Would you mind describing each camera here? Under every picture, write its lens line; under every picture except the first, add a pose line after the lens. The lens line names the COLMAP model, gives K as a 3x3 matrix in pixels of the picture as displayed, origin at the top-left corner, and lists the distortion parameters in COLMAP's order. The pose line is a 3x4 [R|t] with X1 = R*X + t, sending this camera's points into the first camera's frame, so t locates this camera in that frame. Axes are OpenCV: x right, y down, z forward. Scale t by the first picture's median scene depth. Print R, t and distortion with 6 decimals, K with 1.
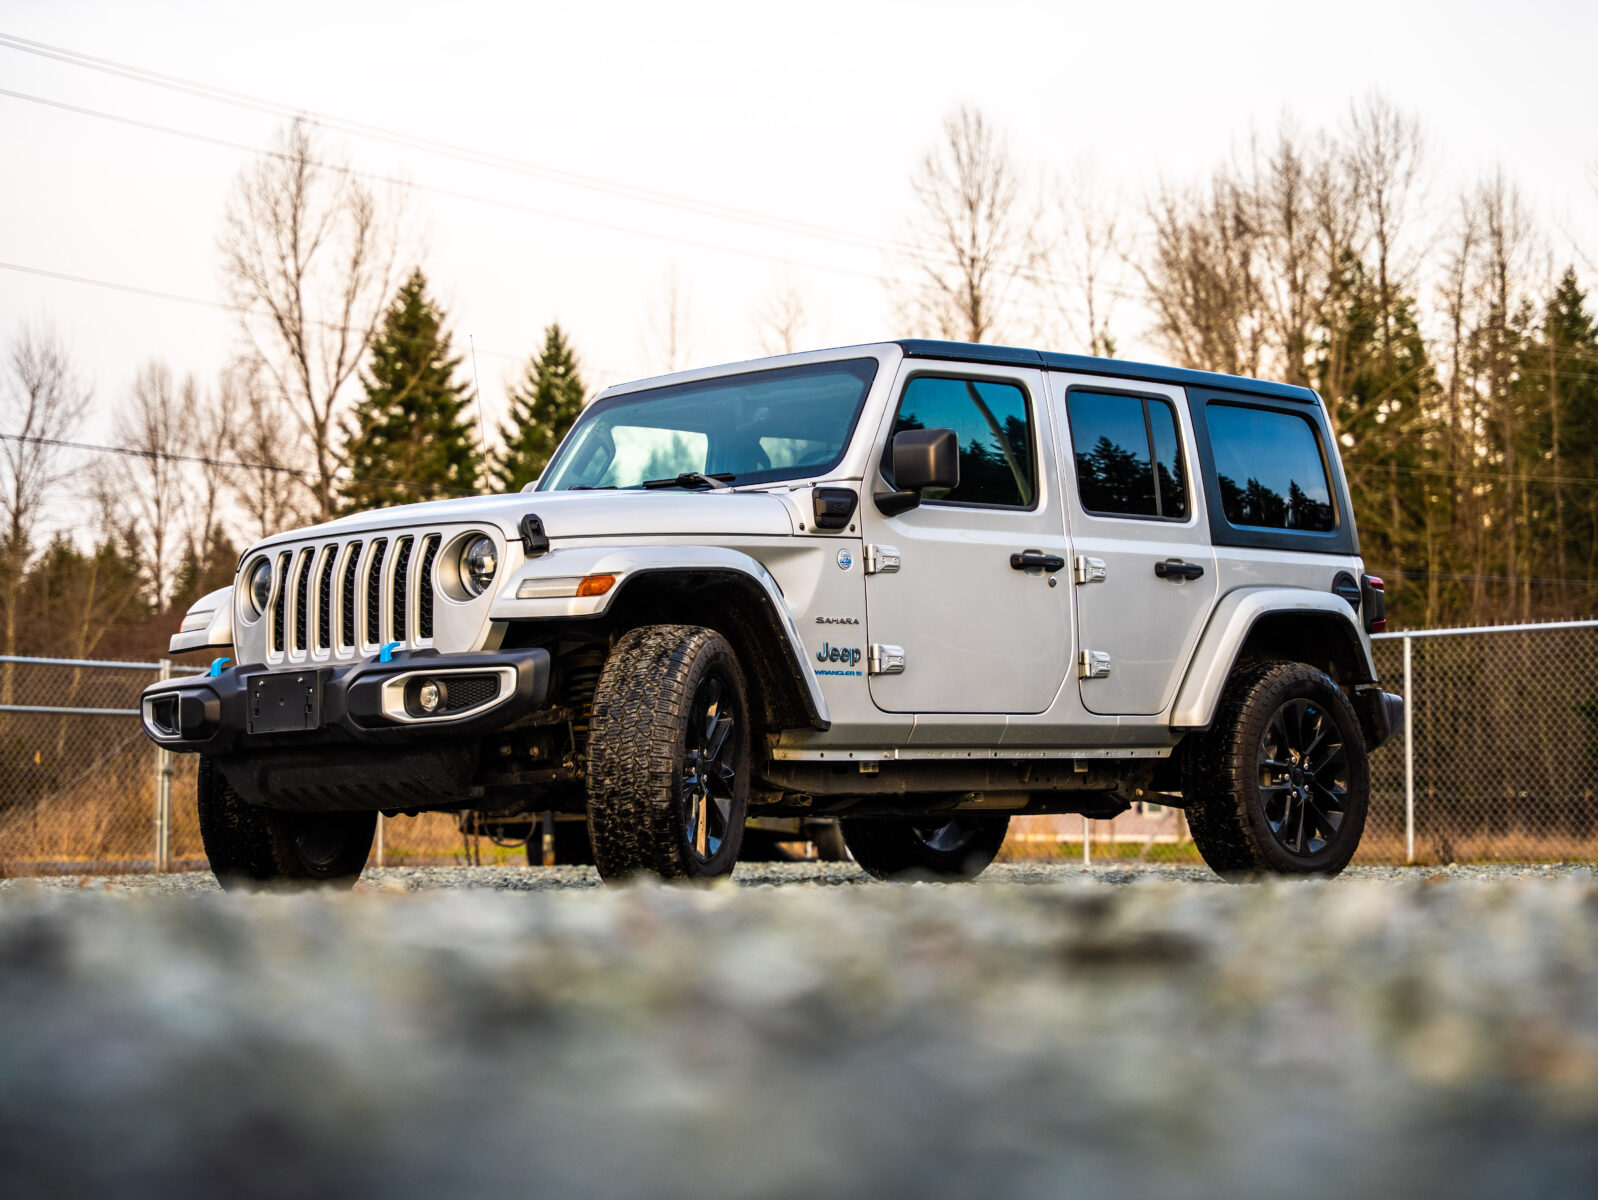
lens RADIAL K [[3474.3, 0, 799.0], [0, 3474.3, 600.0], [0, 0, 1]] dist [0.219579, -0.256663]
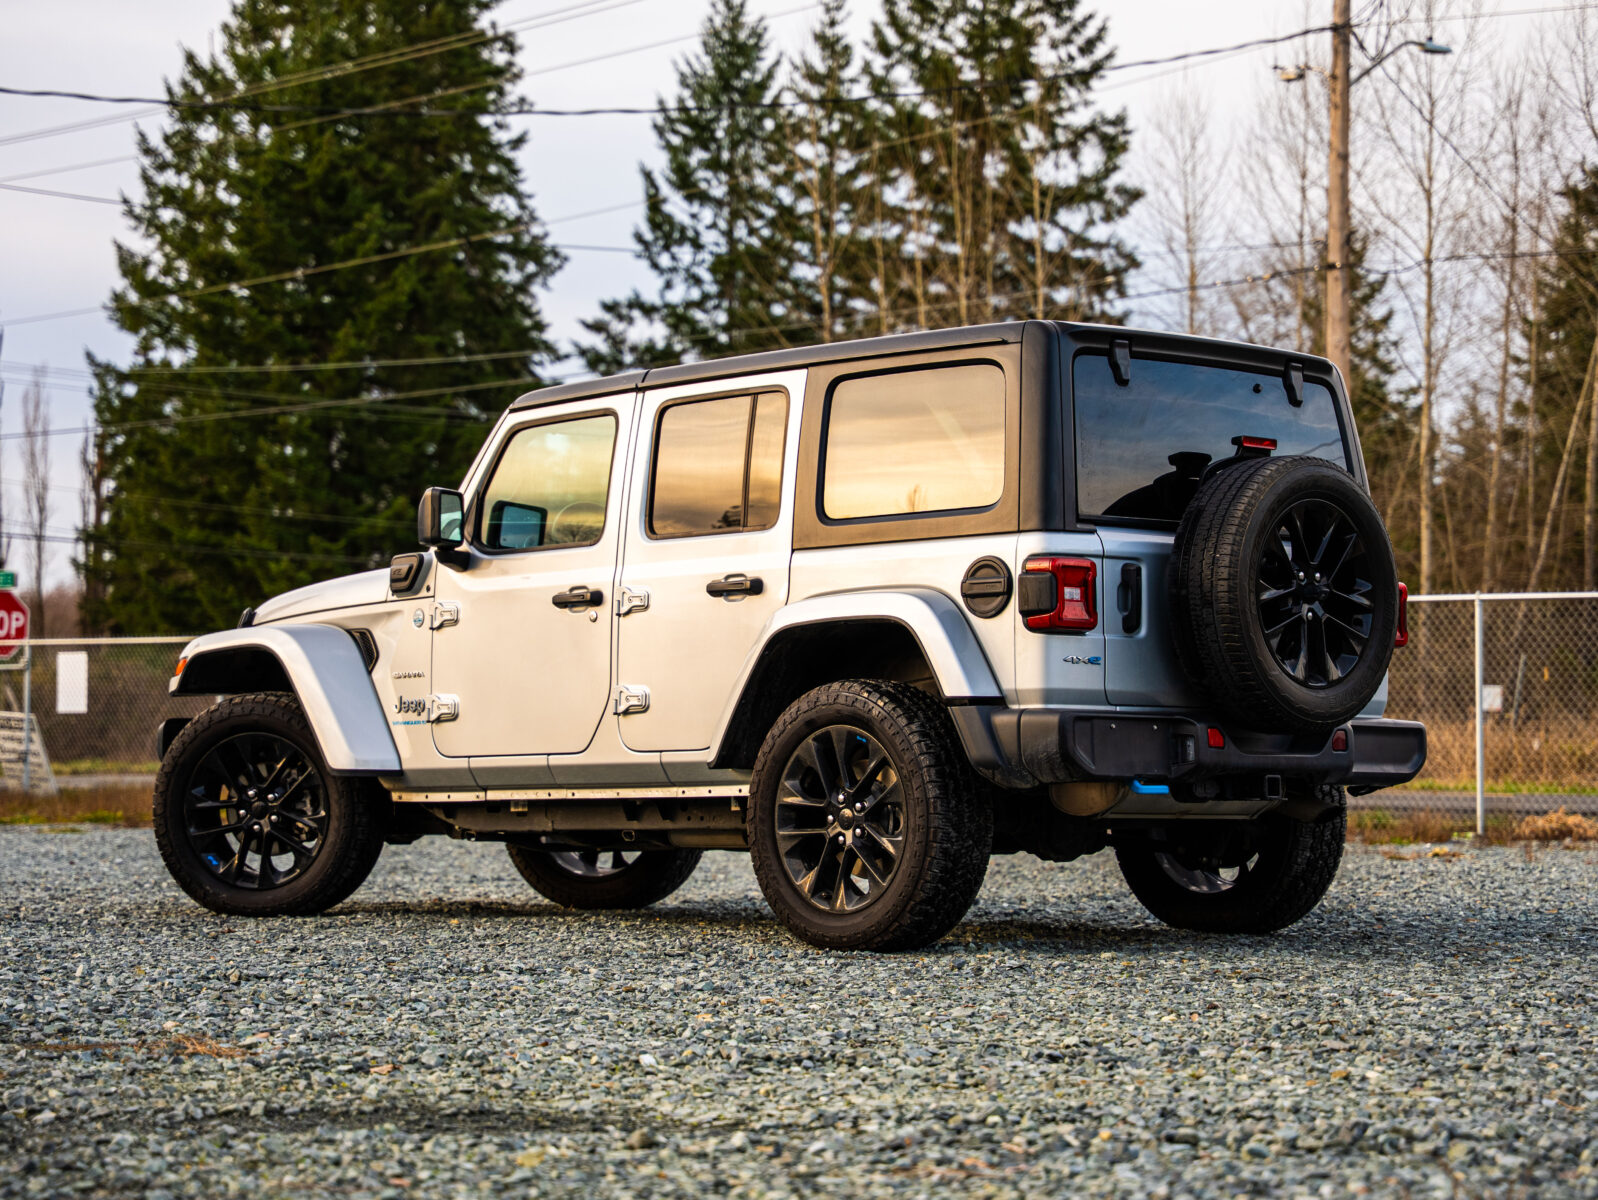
lens RADIAL K [[3474.3, 0, 799.0], [0, 3474.3, 600.0], [0, 0, 1]] dist [0.219579, -0.256663]
pose [[-0.047413, -0.043109, -0.997945, 1.044689], [0.065912, 0.996756, -0.046190, 0.038958], [0.996698, -0.067967, -0.044418, 1.105655]]
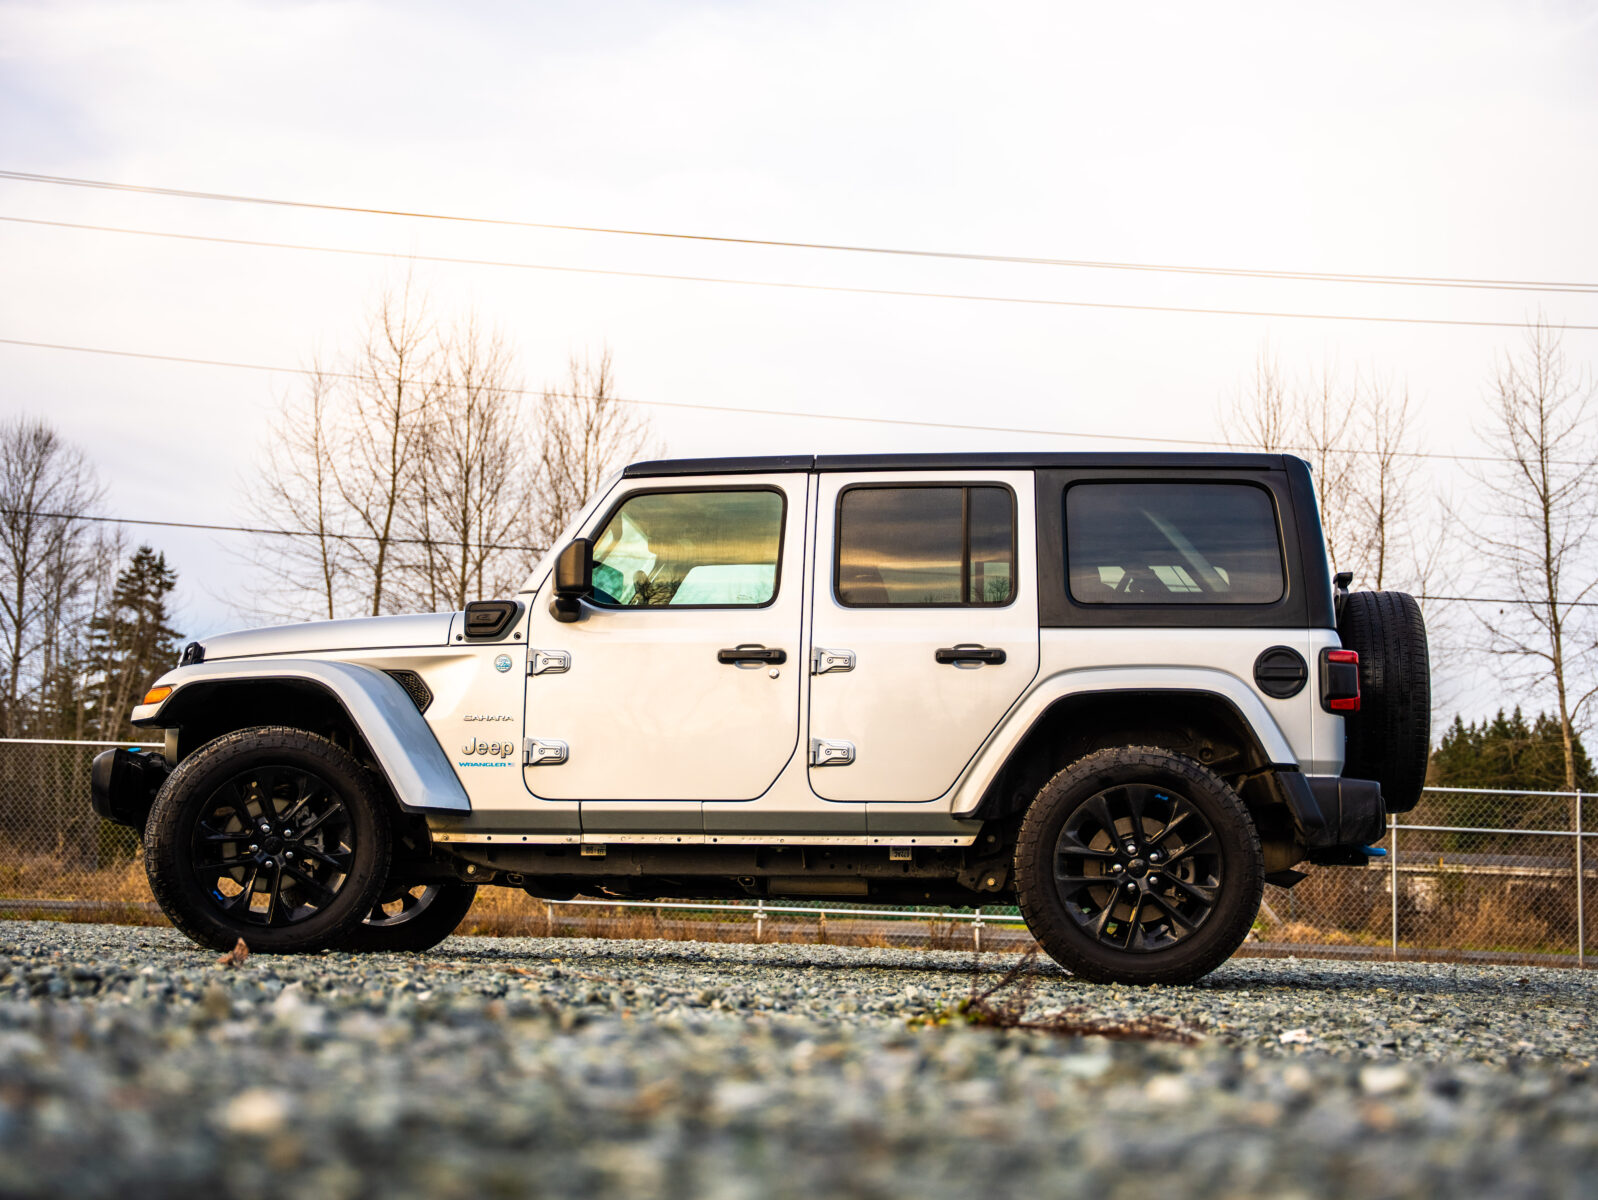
lens RADIAL K [[2298.0, 0, 799.0], [0, 2298.0, 600.0], [0, 0, 1]] dist [0.002039, 0.160672]
pose [[0.595529, -0.085598, -0.798760, 0.631823], [0.023188, 0.995724, -0.089417, 0.034699], [0.802999, 0.034728, 0.594968, 0.598186]]
